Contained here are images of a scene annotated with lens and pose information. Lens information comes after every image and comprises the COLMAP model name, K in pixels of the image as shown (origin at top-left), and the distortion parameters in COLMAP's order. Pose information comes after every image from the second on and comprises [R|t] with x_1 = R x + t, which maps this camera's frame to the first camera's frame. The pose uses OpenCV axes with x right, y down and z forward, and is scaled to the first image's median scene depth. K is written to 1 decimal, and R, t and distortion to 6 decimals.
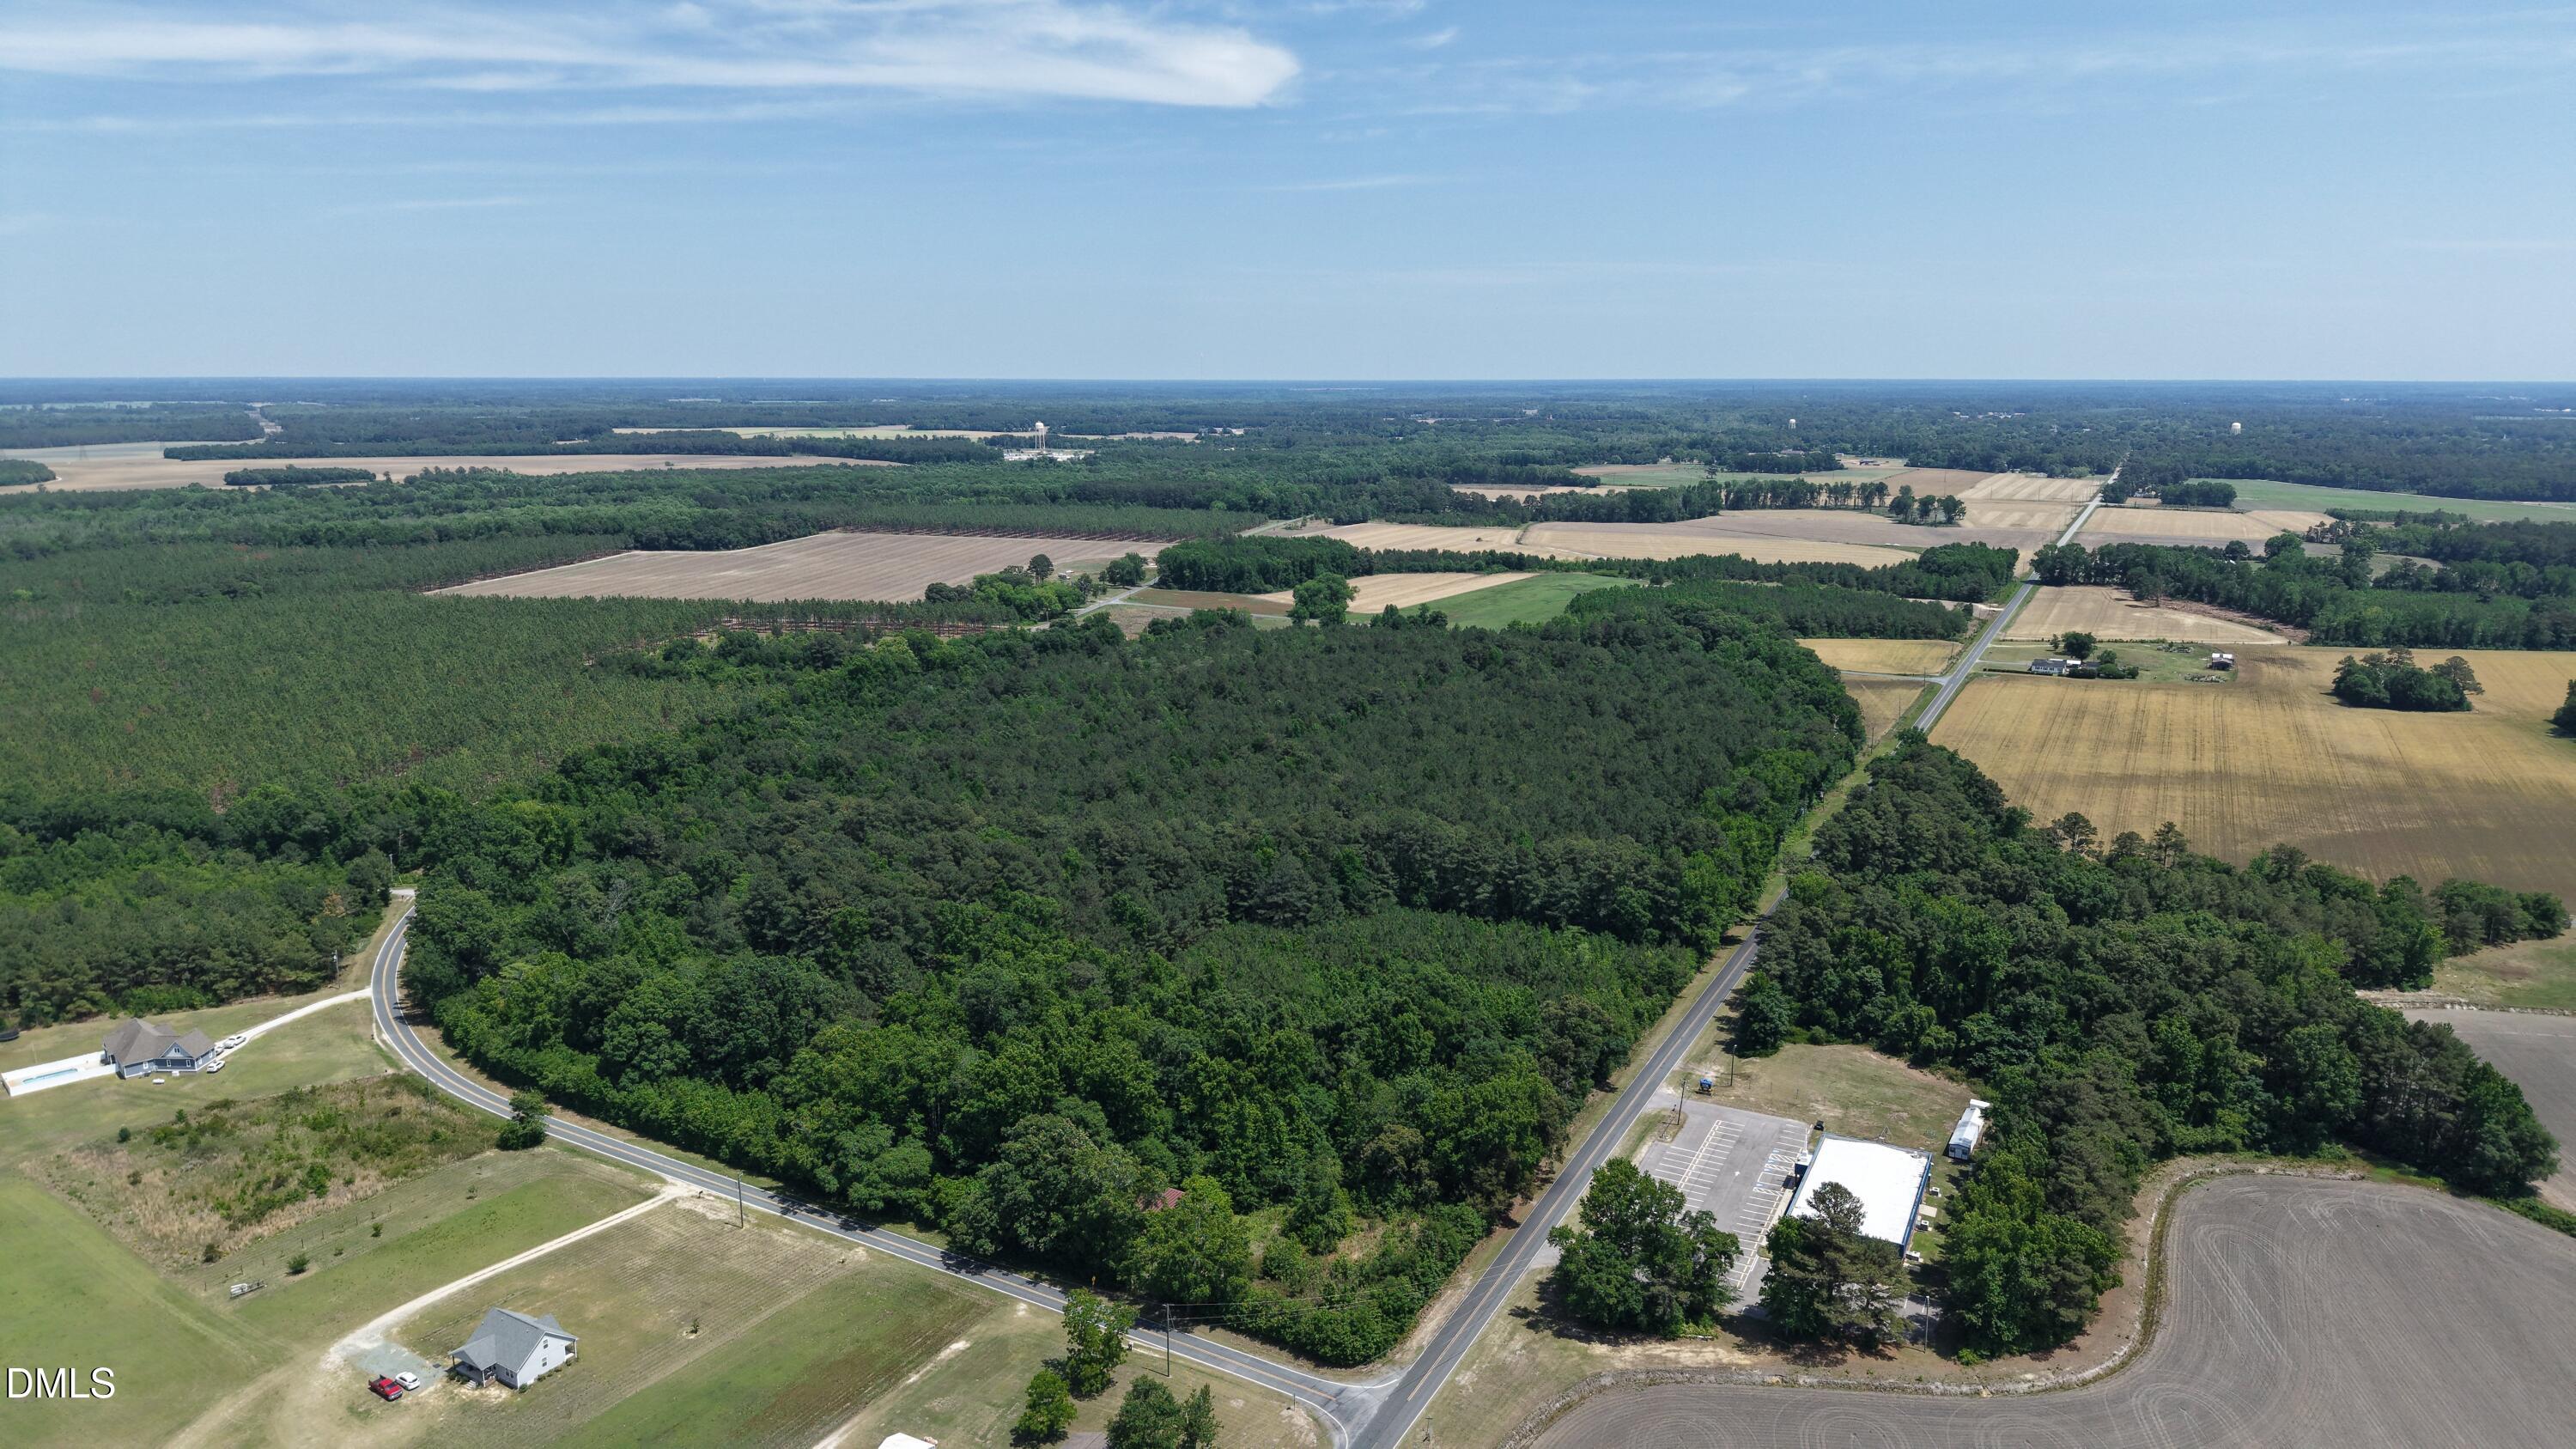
lens RADIAL K [[1848.6, 0, 1278.2], [0, 1848.6, 736.6], [0, 0, 1]] dist [0.038044, -0.053358]
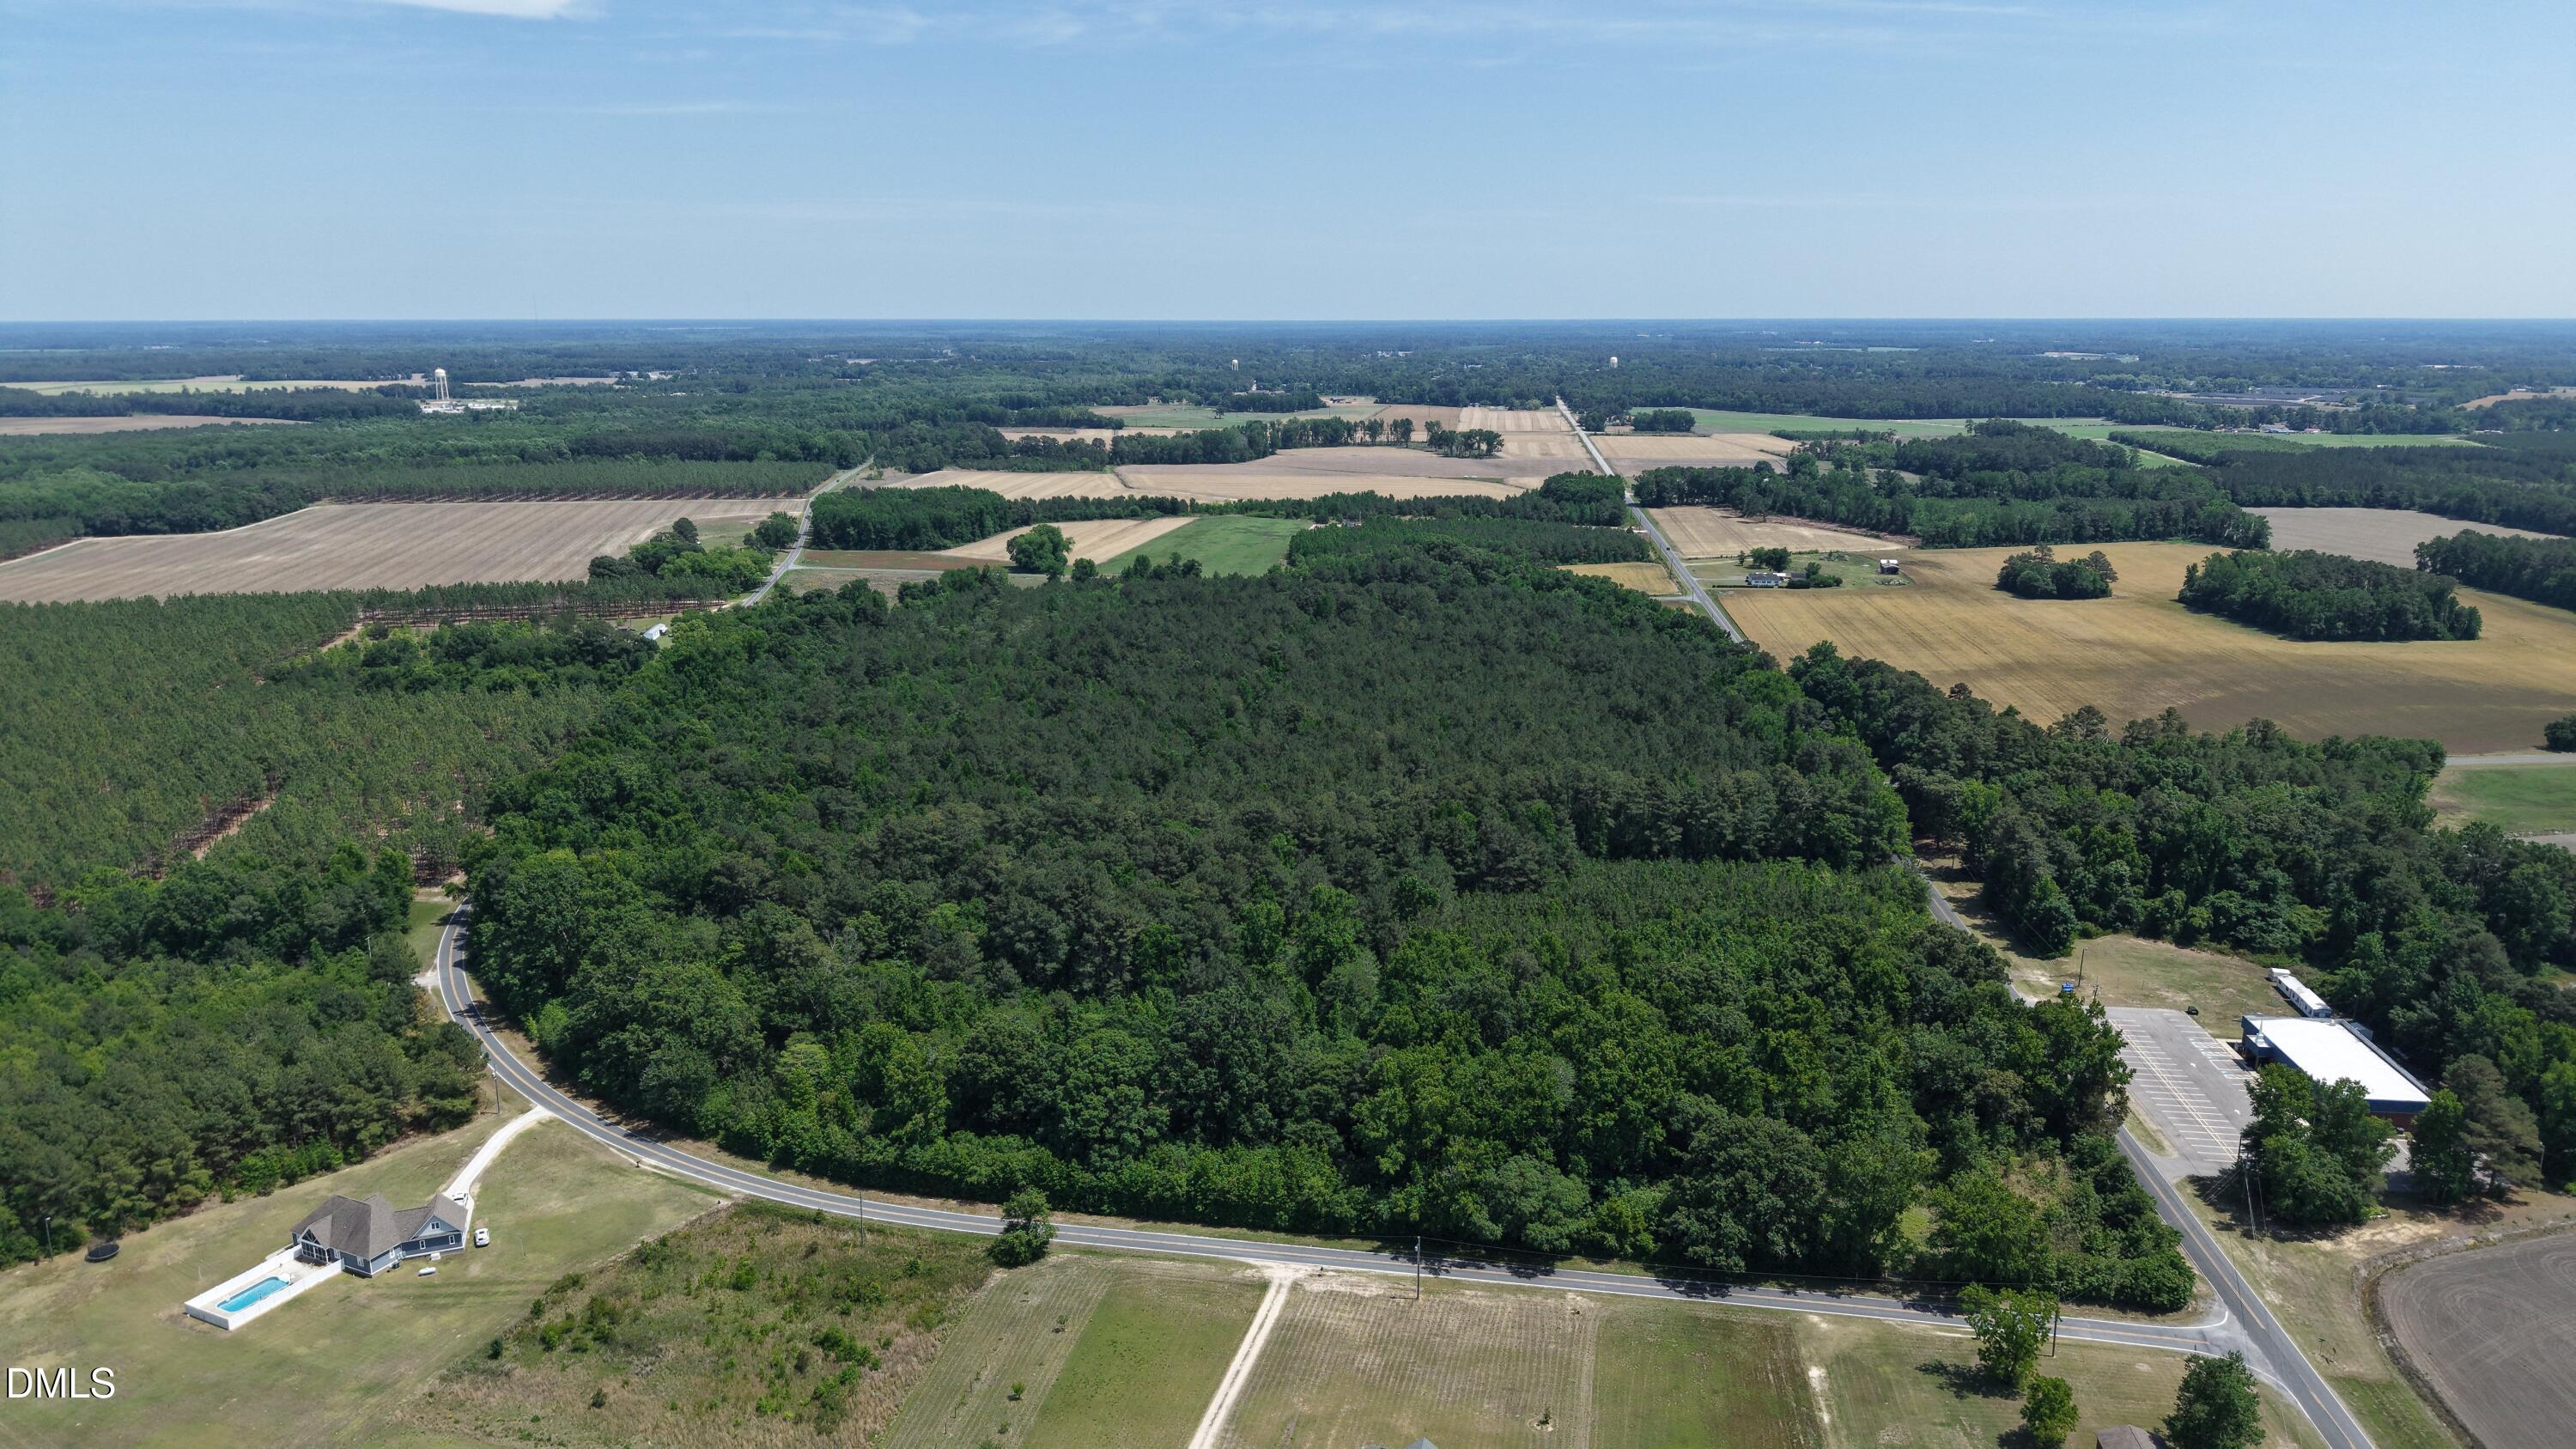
lens RADIAL K [[1848.6, 0, 1309.4], [0, 1848.6, 742.1], [0, 0, 1]] dist [0.038044, -0.053358]
pose [[0.924663, -0.088476, 0.370364, -0.212946], [0.076283, 0.995955, 0.047472, -0.012945], [-0.373066, -0.015643, 0.927673, 0.074775]]
